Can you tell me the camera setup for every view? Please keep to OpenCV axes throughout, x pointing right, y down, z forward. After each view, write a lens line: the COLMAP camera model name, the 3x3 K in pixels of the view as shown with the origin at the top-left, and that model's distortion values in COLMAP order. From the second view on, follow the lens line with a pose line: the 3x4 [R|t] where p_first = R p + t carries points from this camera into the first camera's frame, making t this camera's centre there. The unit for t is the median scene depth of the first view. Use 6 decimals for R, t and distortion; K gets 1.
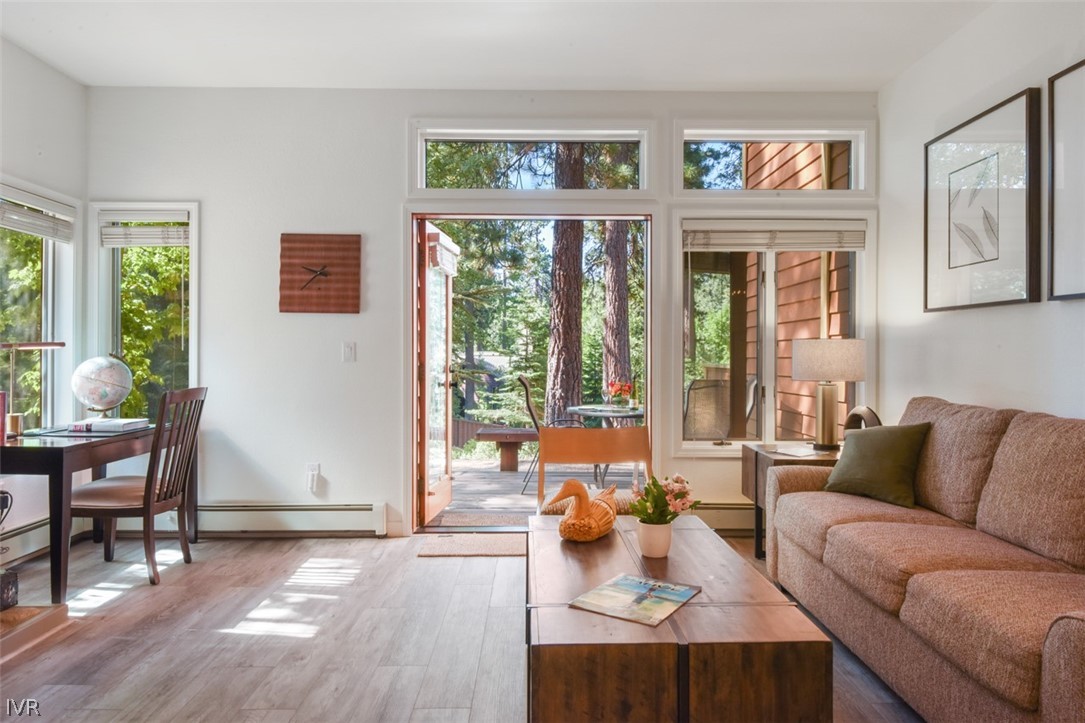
lens RADIAL K [[694.4, 0, 544.5], [0, 694.4, 353.2], [0, 0, 1]] dist [0.021150, -0.022851]
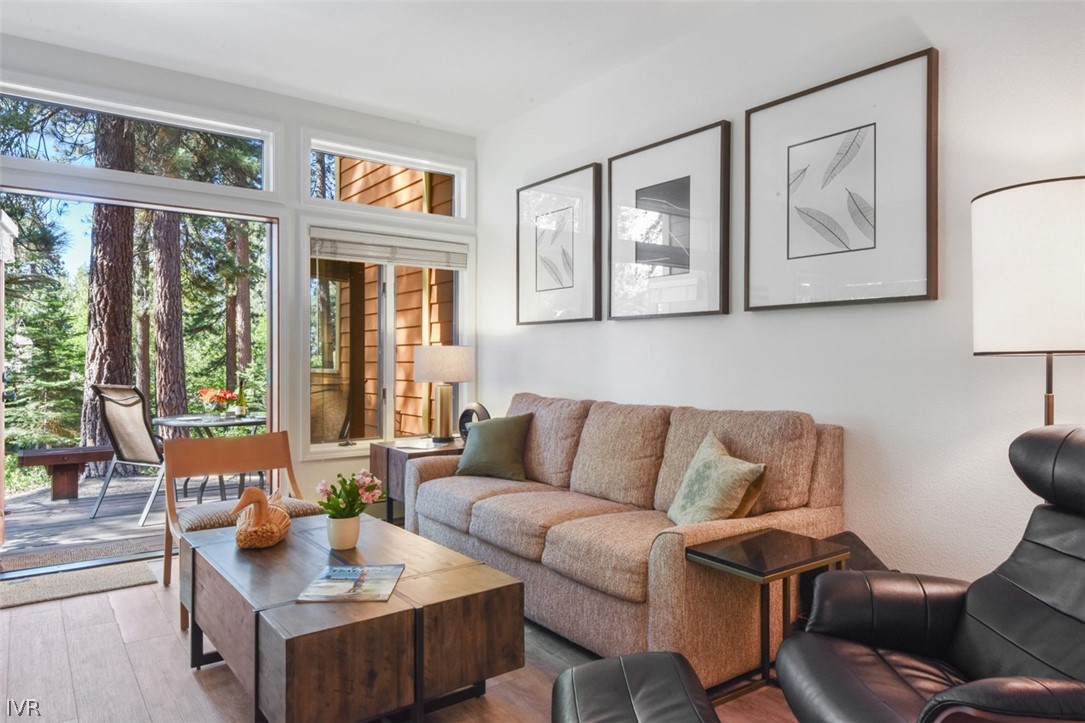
lens RADIAL K [[694.4, 0, 544.5], [0, 694.4, 353.2], [0, 0, 1]] dist [0.021150, -0.022851]
pose [[0.811490, 0.004875, 0.584346, -0.155468], [-0.001056, 0.999976, -0.006877, -0.000321], [-0.584366, 0.004963, 0.811475, -0.034383]]
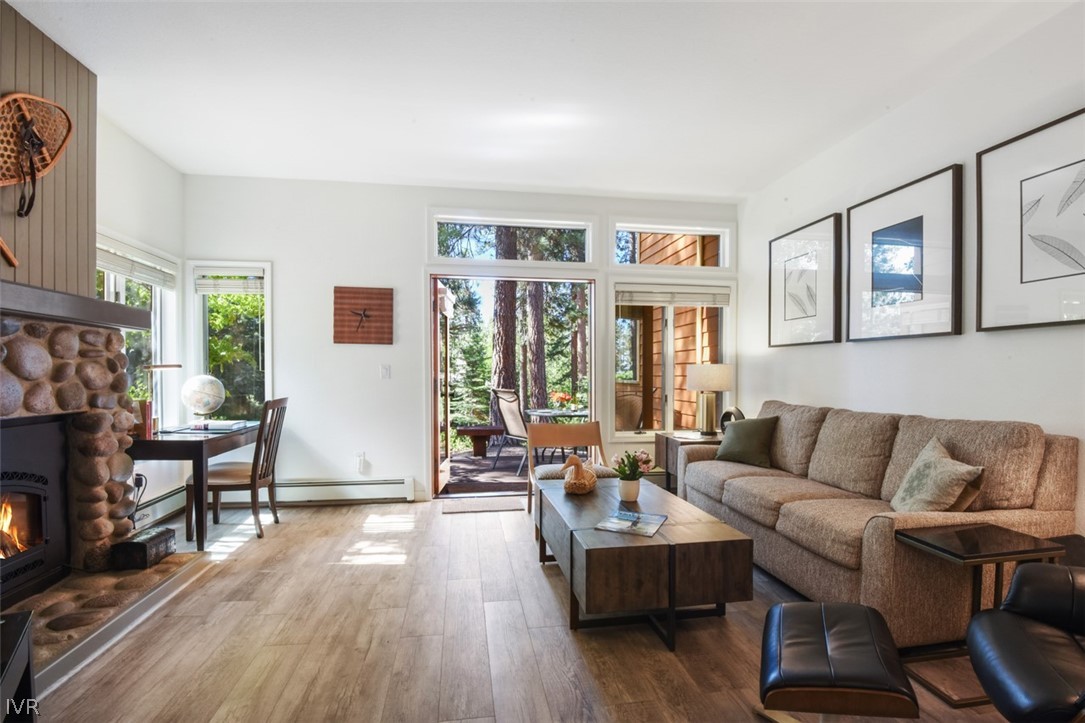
lens RADIAL K [[513.8, 0, 544.9], [0, 513.8, 379.5], [0, 0, 1]] dist [-0.002125, -0.027032]
pose [[0.989833, -0.001073, 0.142228, -0.142741], [-0.000917, 0.999903, 0.013924, -0.001439], [-0.142229, -0.013912, 0.989736, -0.095354]]
